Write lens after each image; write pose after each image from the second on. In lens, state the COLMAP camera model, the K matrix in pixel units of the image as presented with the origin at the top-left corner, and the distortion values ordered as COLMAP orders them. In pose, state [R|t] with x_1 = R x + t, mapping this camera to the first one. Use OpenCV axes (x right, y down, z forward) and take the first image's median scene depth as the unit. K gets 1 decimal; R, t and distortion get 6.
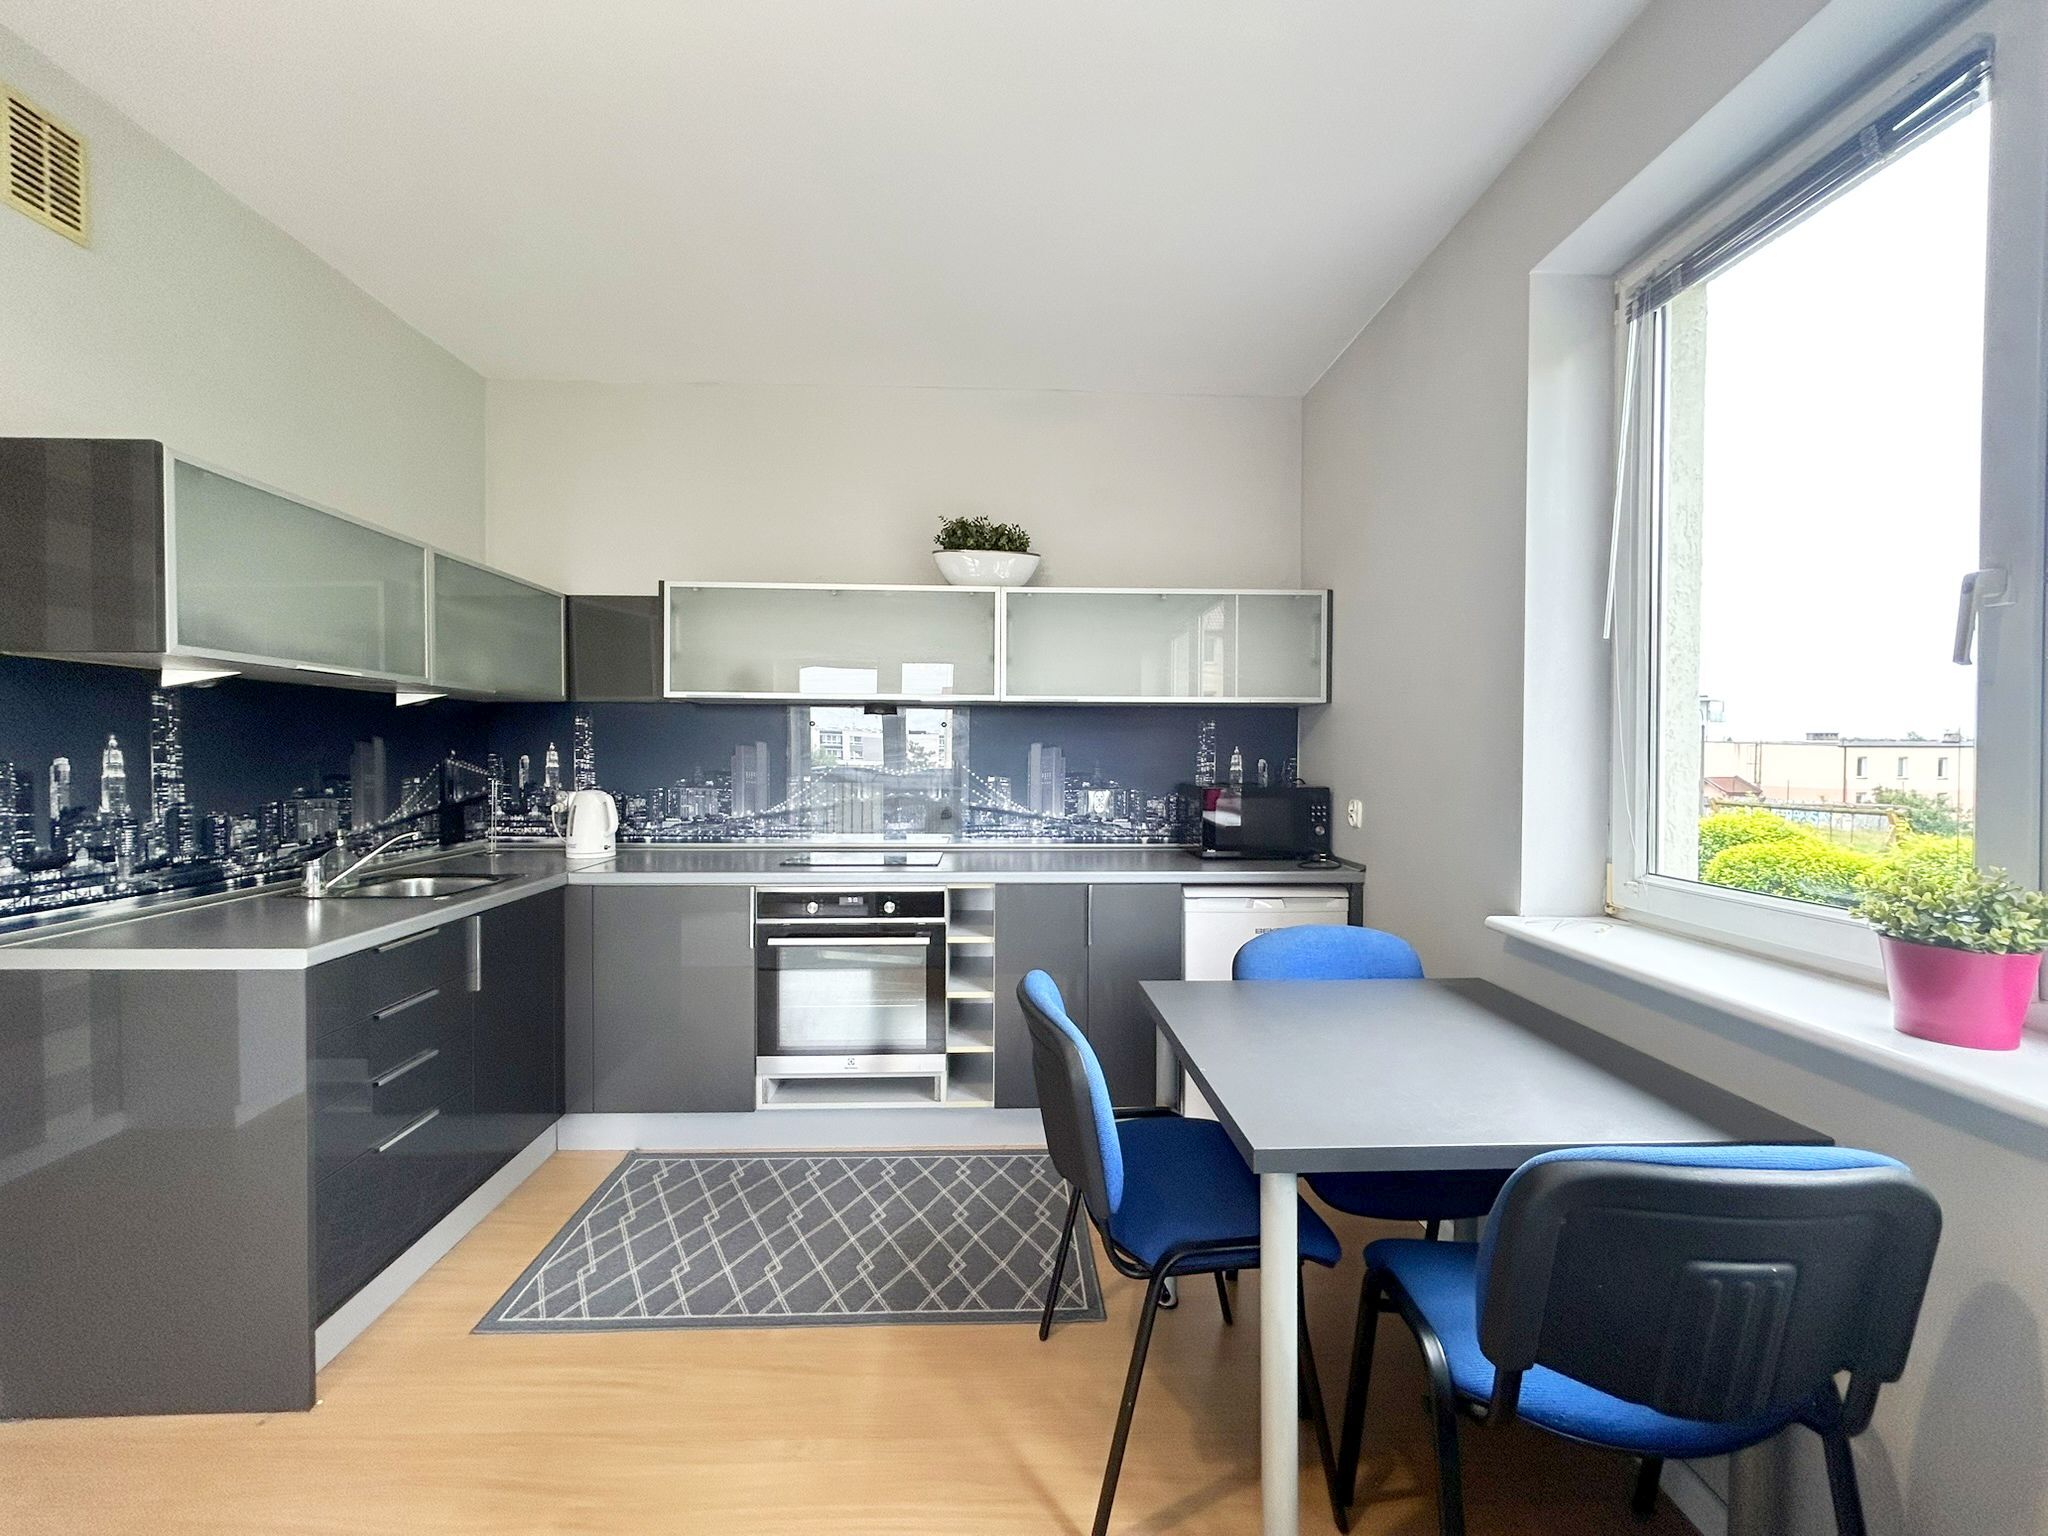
lens RADIAL K [[821.4, 0, 1014.5], [0, 821.4, 764.1], [0, 0, 1]] dist [-0.006456, 0.002633]
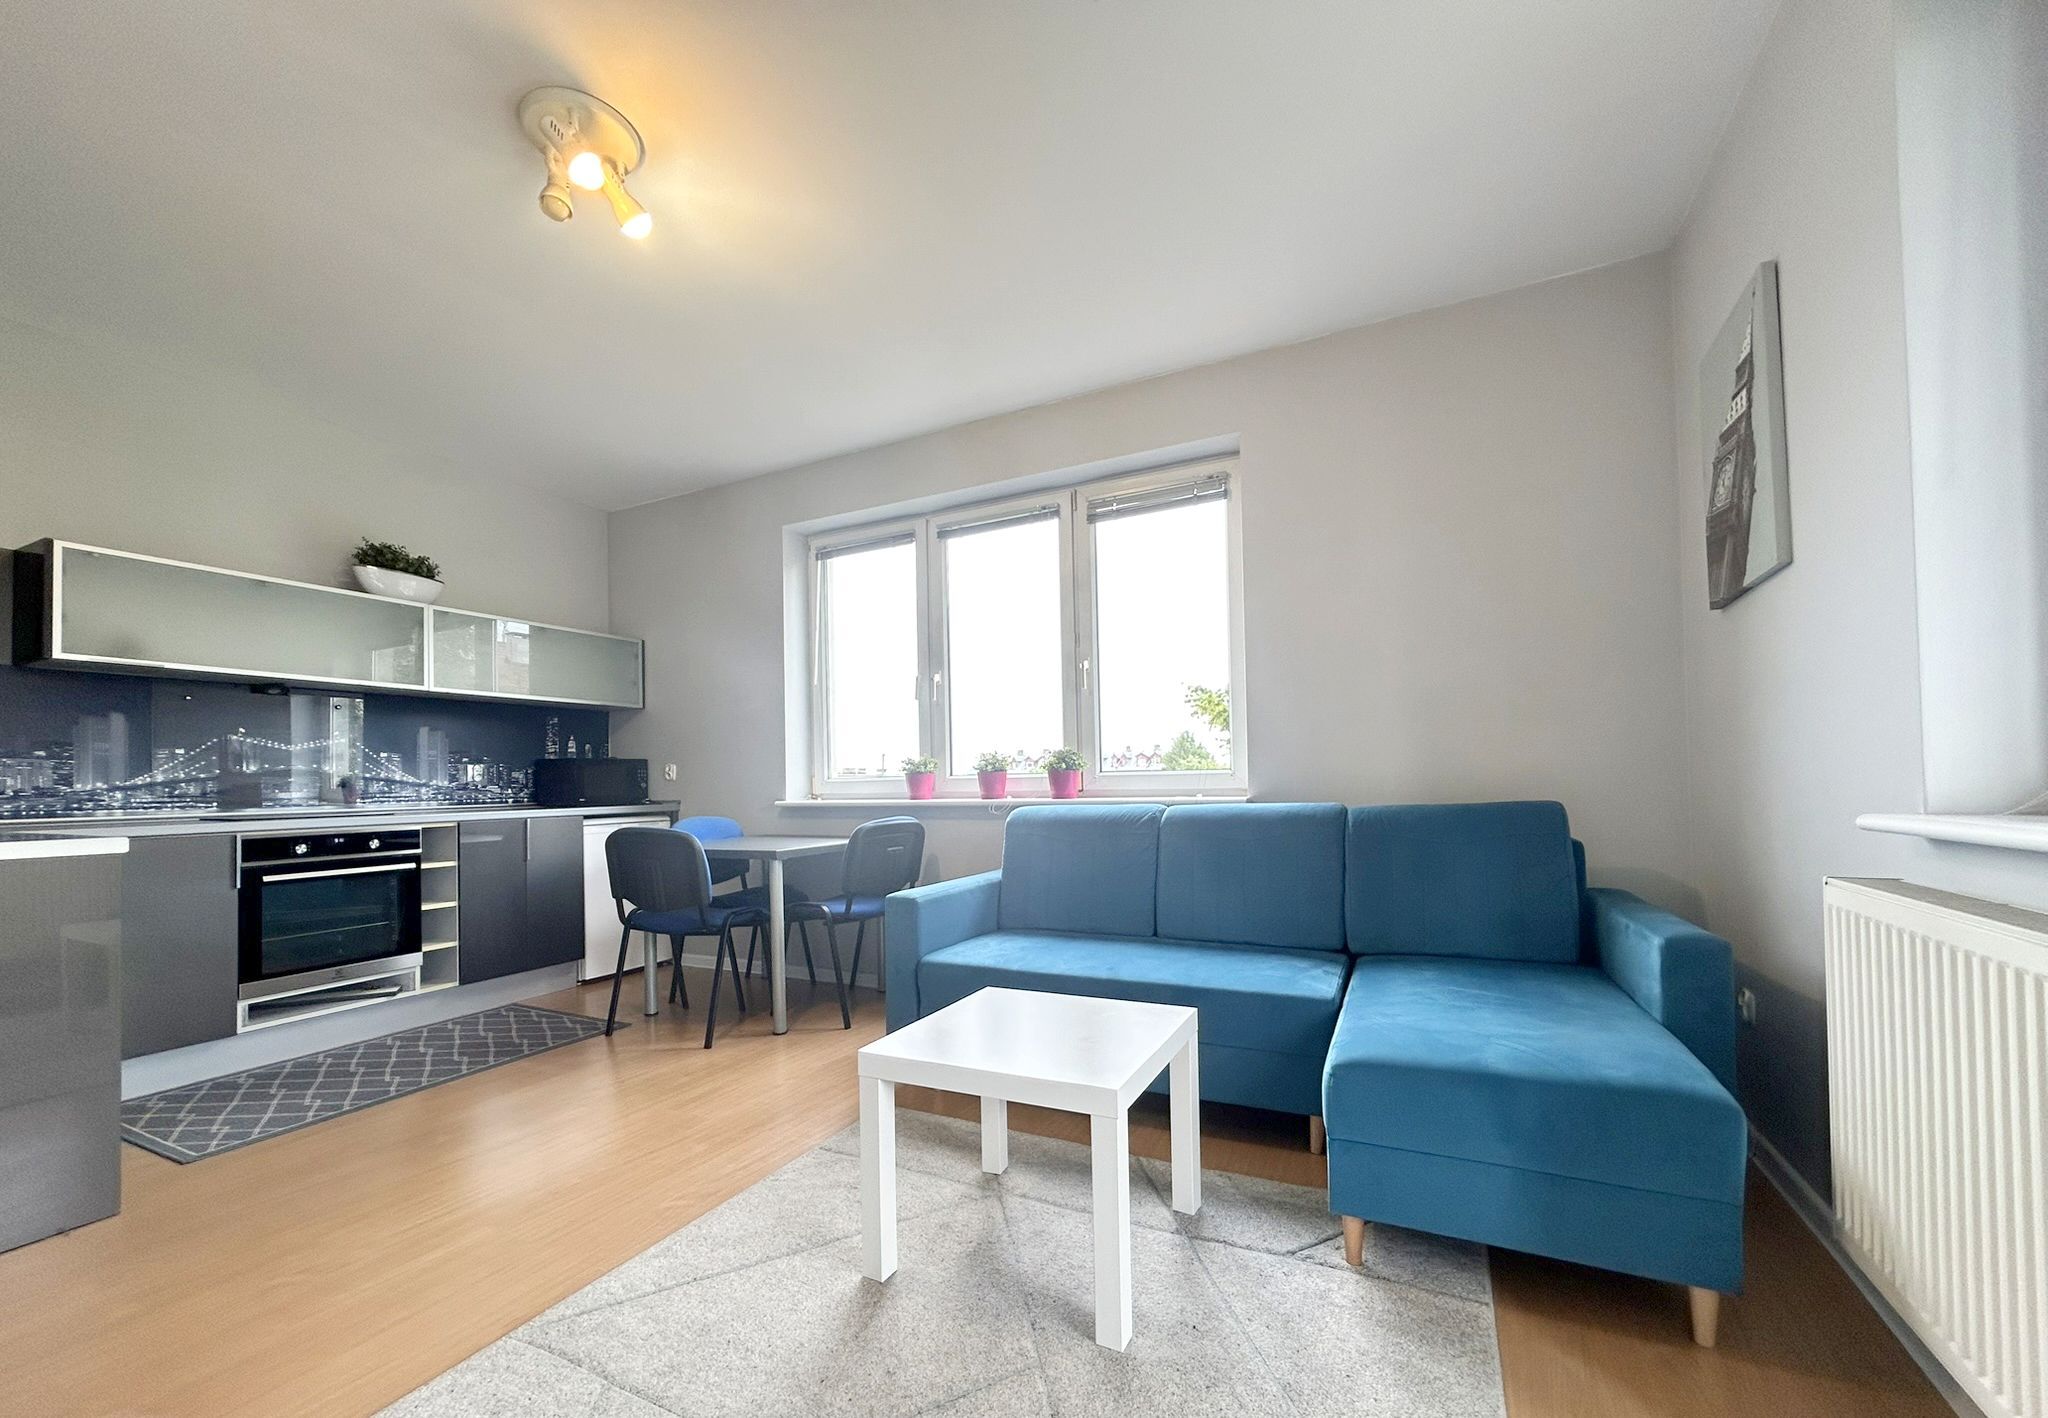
lens RADIAL K [[837.4, 0, 1021.4], [0, 837.4, 737.6], [0, 0, 1]] dist [0.003544, 0.000621]
pose [[0.474847, 0.032794, 0.879457, -0.680003], [0.034797, 0.997824, -0.055996, 0.096550], [-0.879380, 0.057192, 0.472673, -0.420352]]
